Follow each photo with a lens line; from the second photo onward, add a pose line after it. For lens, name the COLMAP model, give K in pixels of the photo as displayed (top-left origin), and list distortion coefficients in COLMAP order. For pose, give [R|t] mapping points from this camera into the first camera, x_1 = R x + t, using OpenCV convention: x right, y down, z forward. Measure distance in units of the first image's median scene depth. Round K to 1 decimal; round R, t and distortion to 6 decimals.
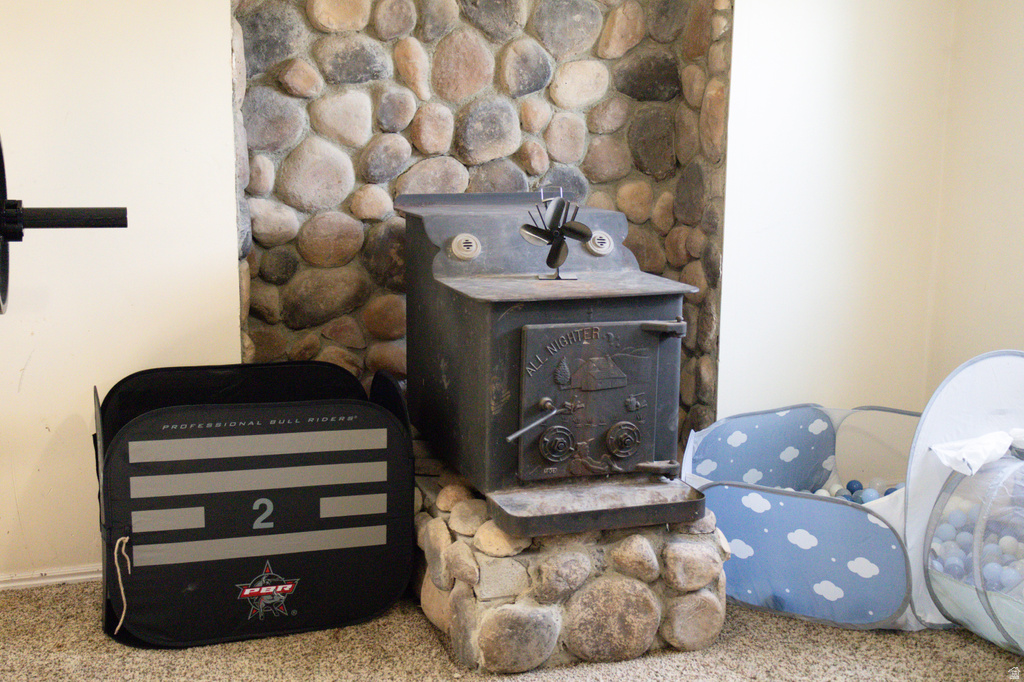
lens RADIAL K [[1186.7, 0, 513.5], [0, 1186.7, 342.1], [0, 0, 1]] dist [-0.023266, 0.012305]
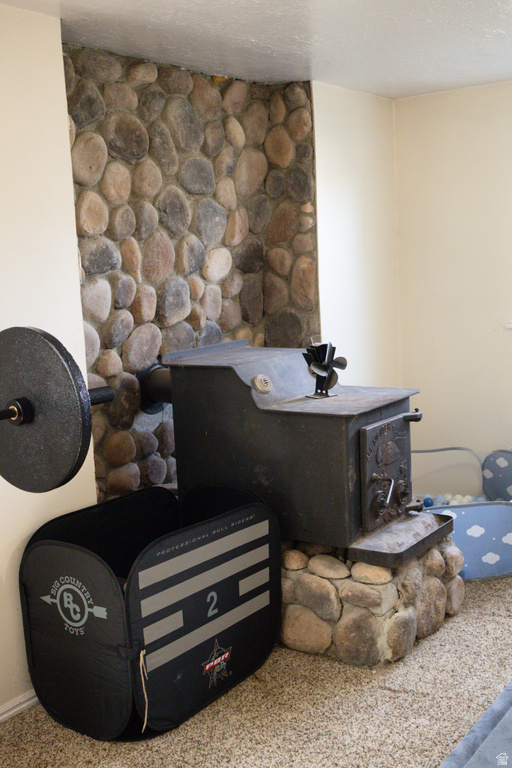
lens RADIAL K [[890.0, 0, 258.3], [0, 890.0, 379.9], [0, 0, 1]] dist [-0.023266, 0.012305]
pose [[0.805712, -0.127995, 0.578312, -0.562444], [0.162943, 0.986597, -0.008656, -0.065591], [-0.569454, 0.101206, 0.815770, 0.115179]]
